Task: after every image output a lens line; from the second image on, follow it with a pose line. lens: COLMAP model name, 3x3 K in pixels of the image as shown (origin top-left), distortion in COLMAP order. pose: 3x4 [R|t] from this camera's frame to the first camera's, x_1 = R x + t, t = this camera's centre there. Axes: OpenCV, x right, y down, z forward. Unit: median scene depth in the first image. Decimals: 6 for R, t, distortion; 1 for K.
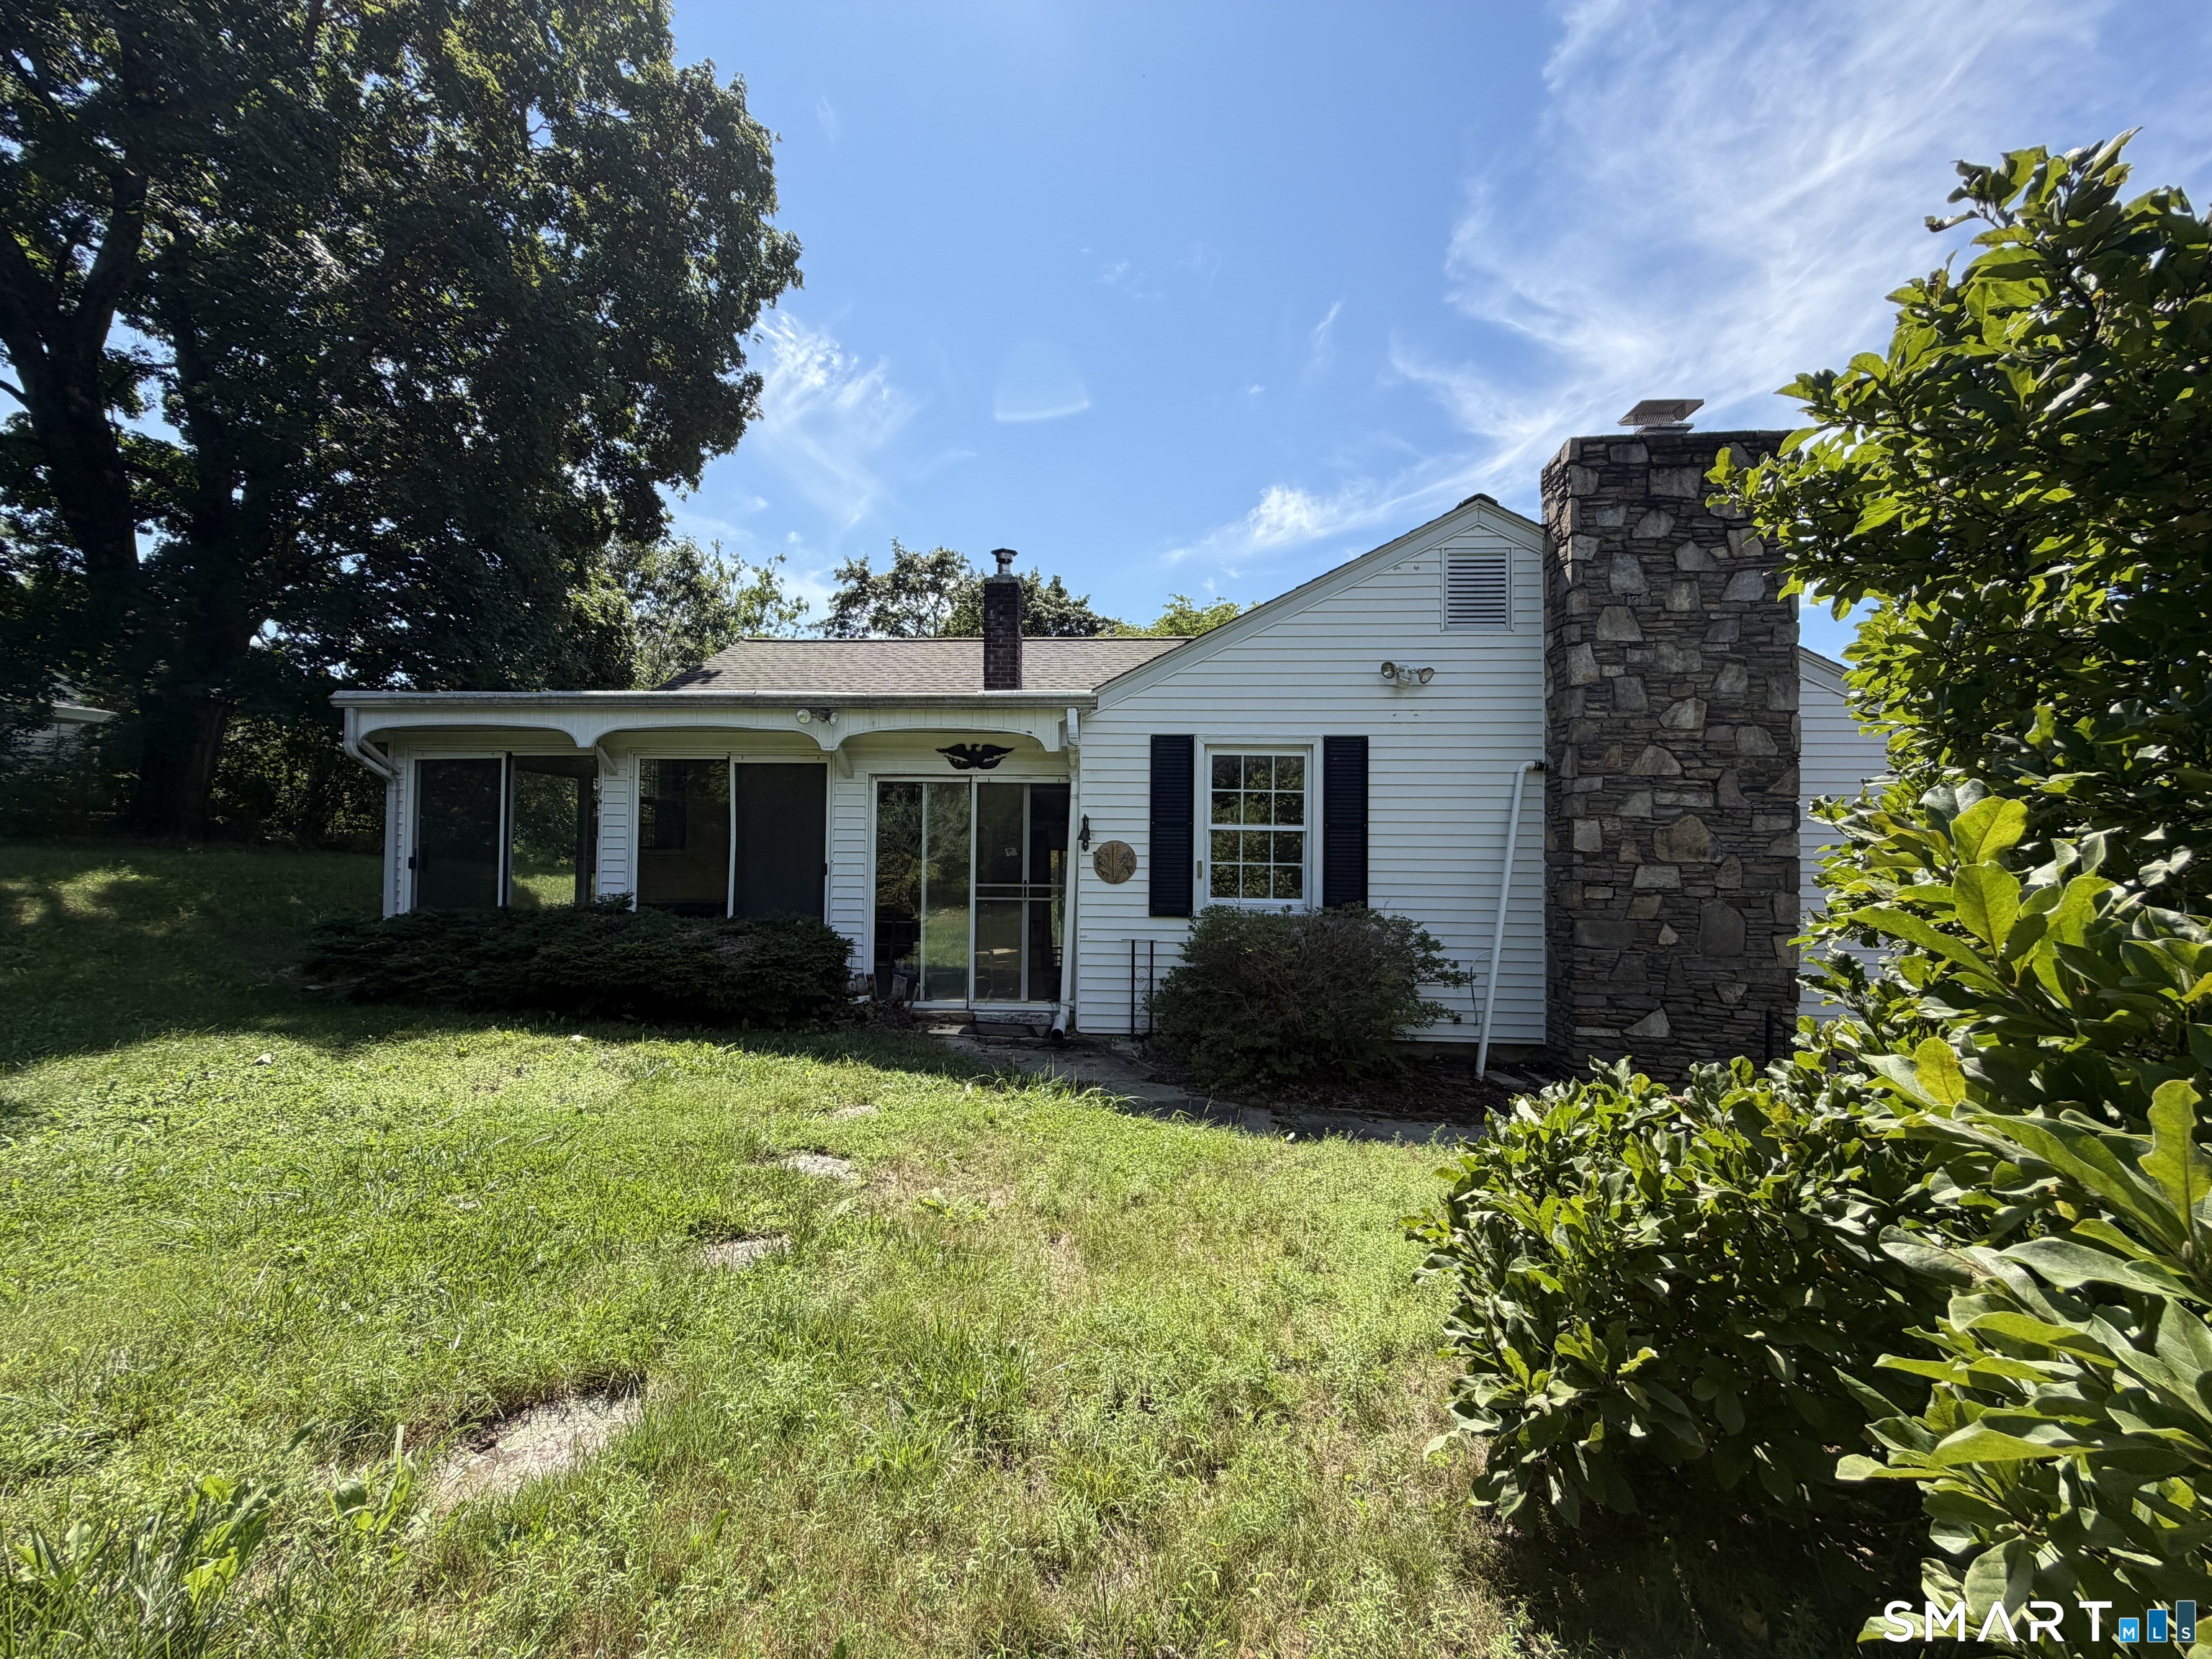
lens RADIAL K [[877.4, 0, 1106.0], [0, 877.4, 829.5], [0, 0, 1]] dist [0.000885, 0.000077]
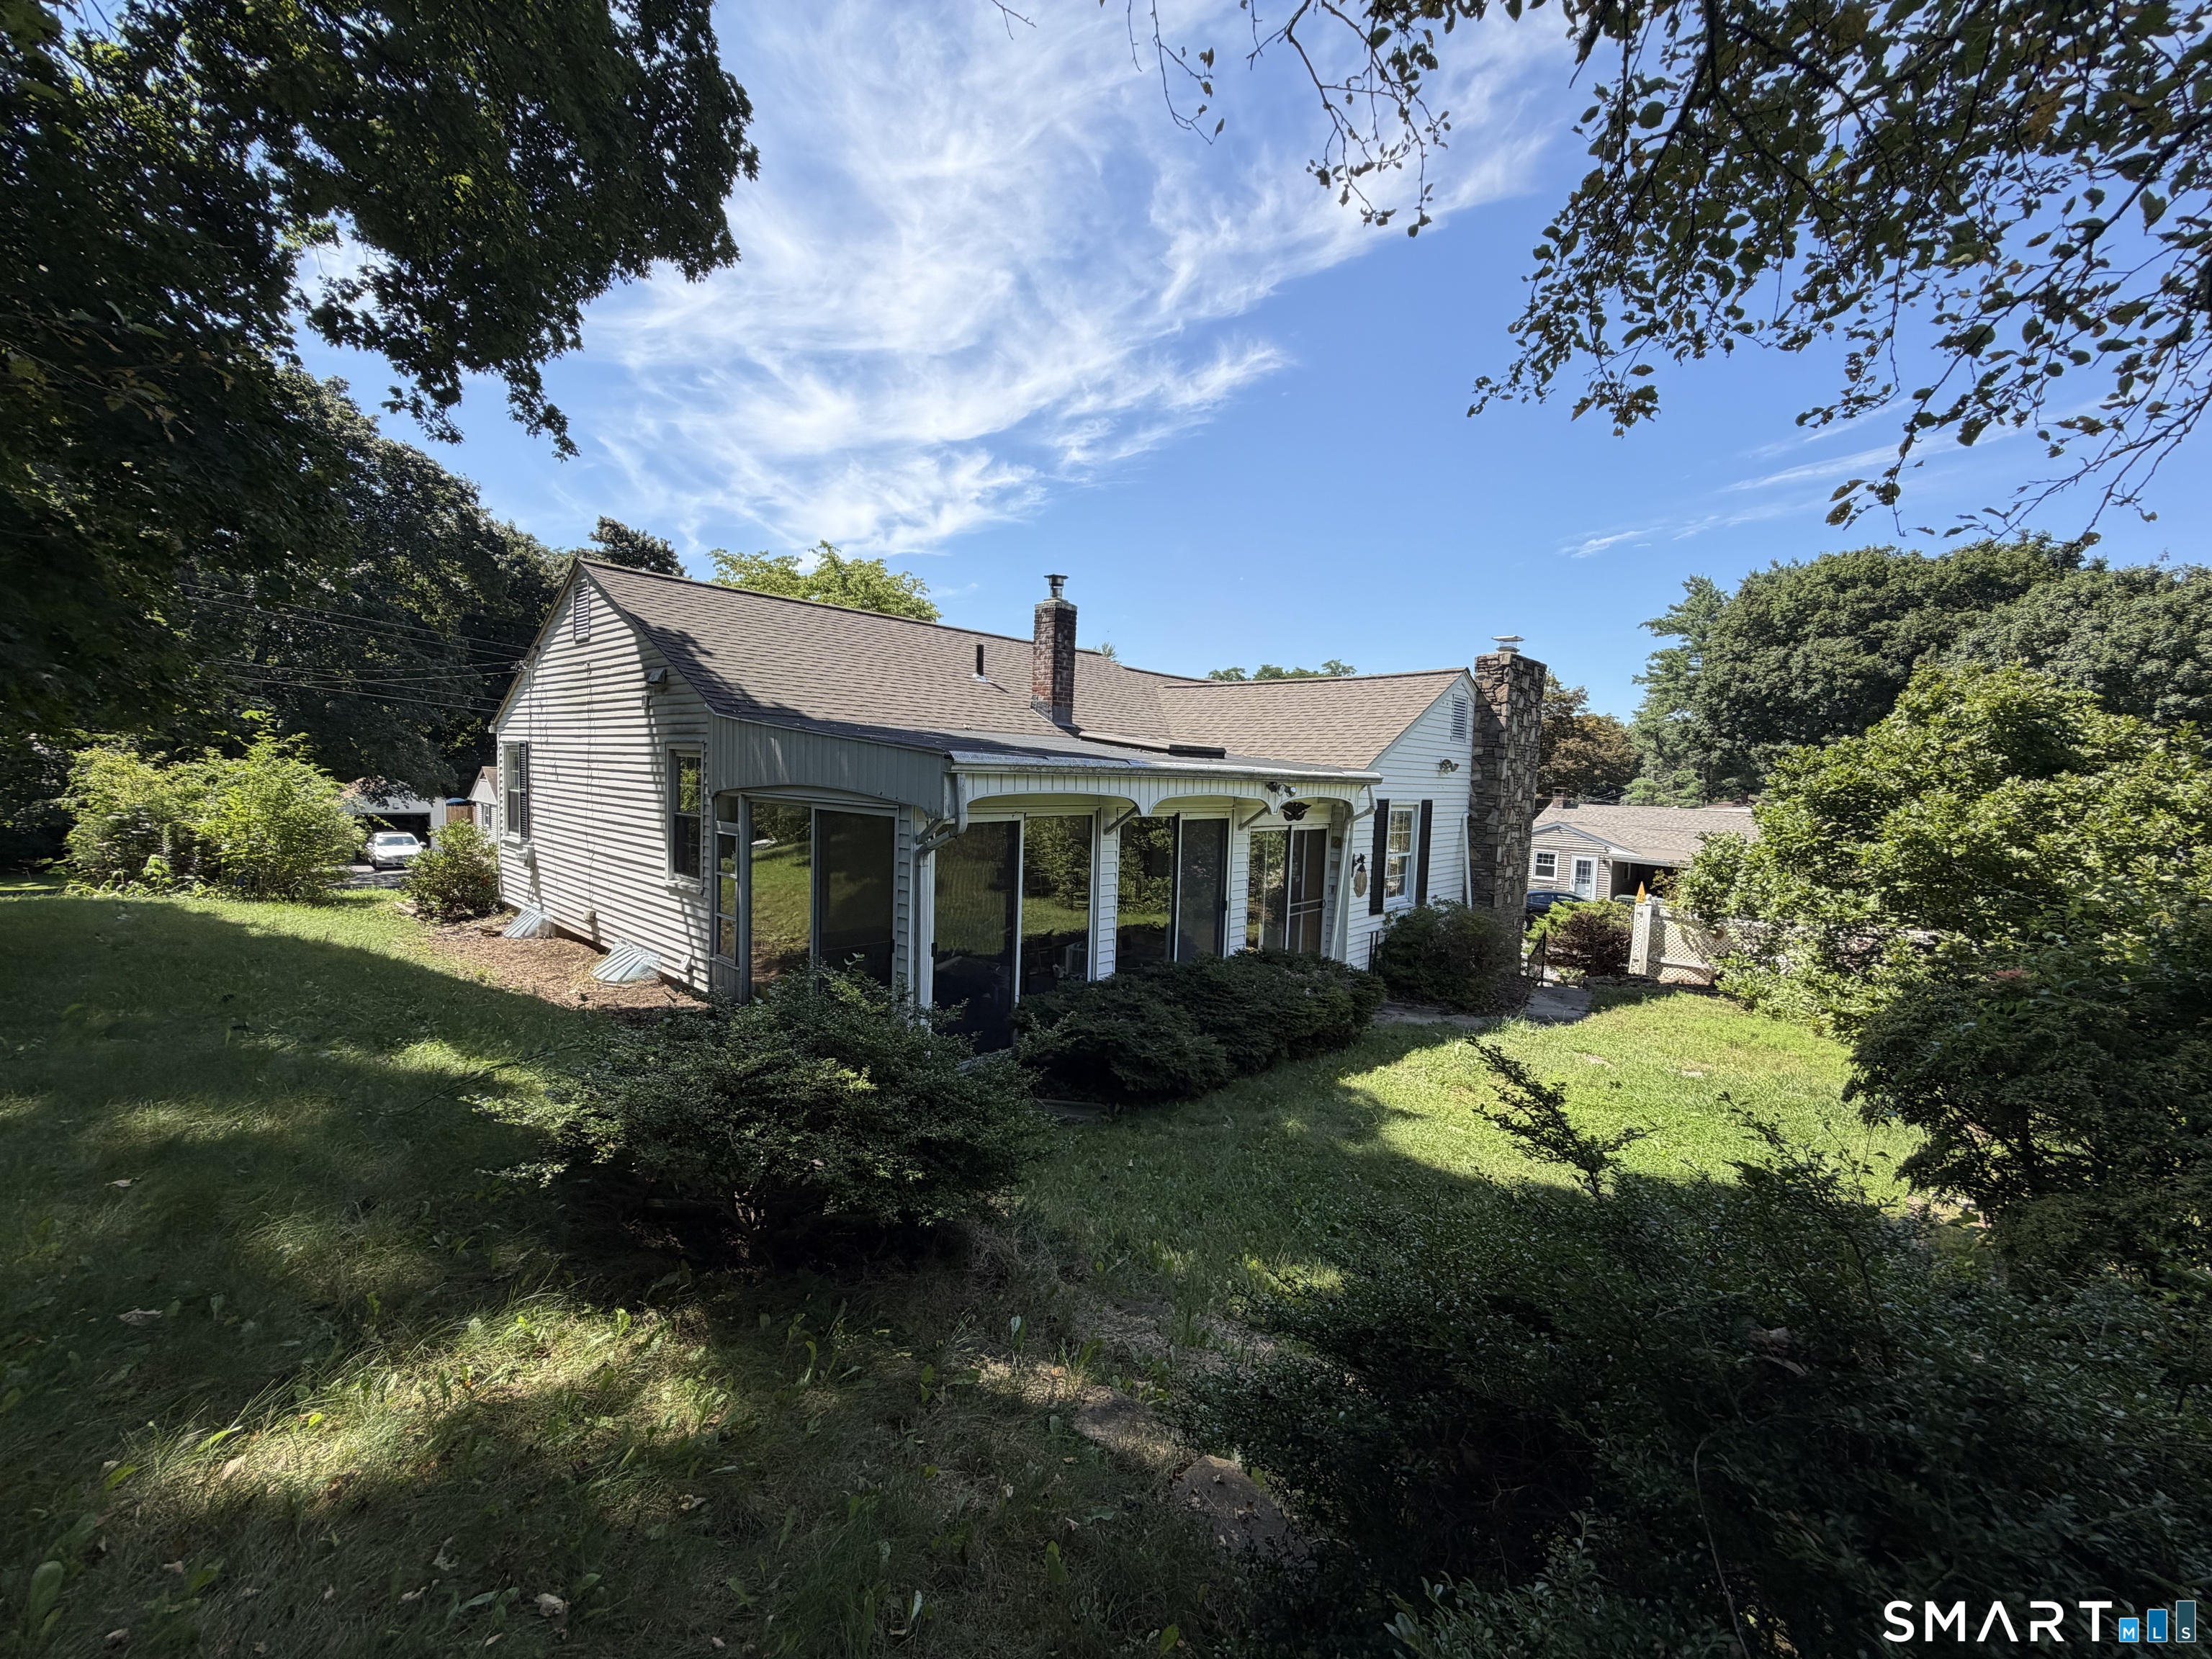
lens RADIAL K [[897.4, 0, 1106.0], [0, 897.4, 829.5], [0, 0, 1]] dist [0.001364, 0.000076]
pose [[0.627403, -0.043732, 0.777465, -1.403778], [-0.045811, 0.994620, 0.092915, -0.169703], [-0.777346, -0.093911, 0.622024, 0.364624]]
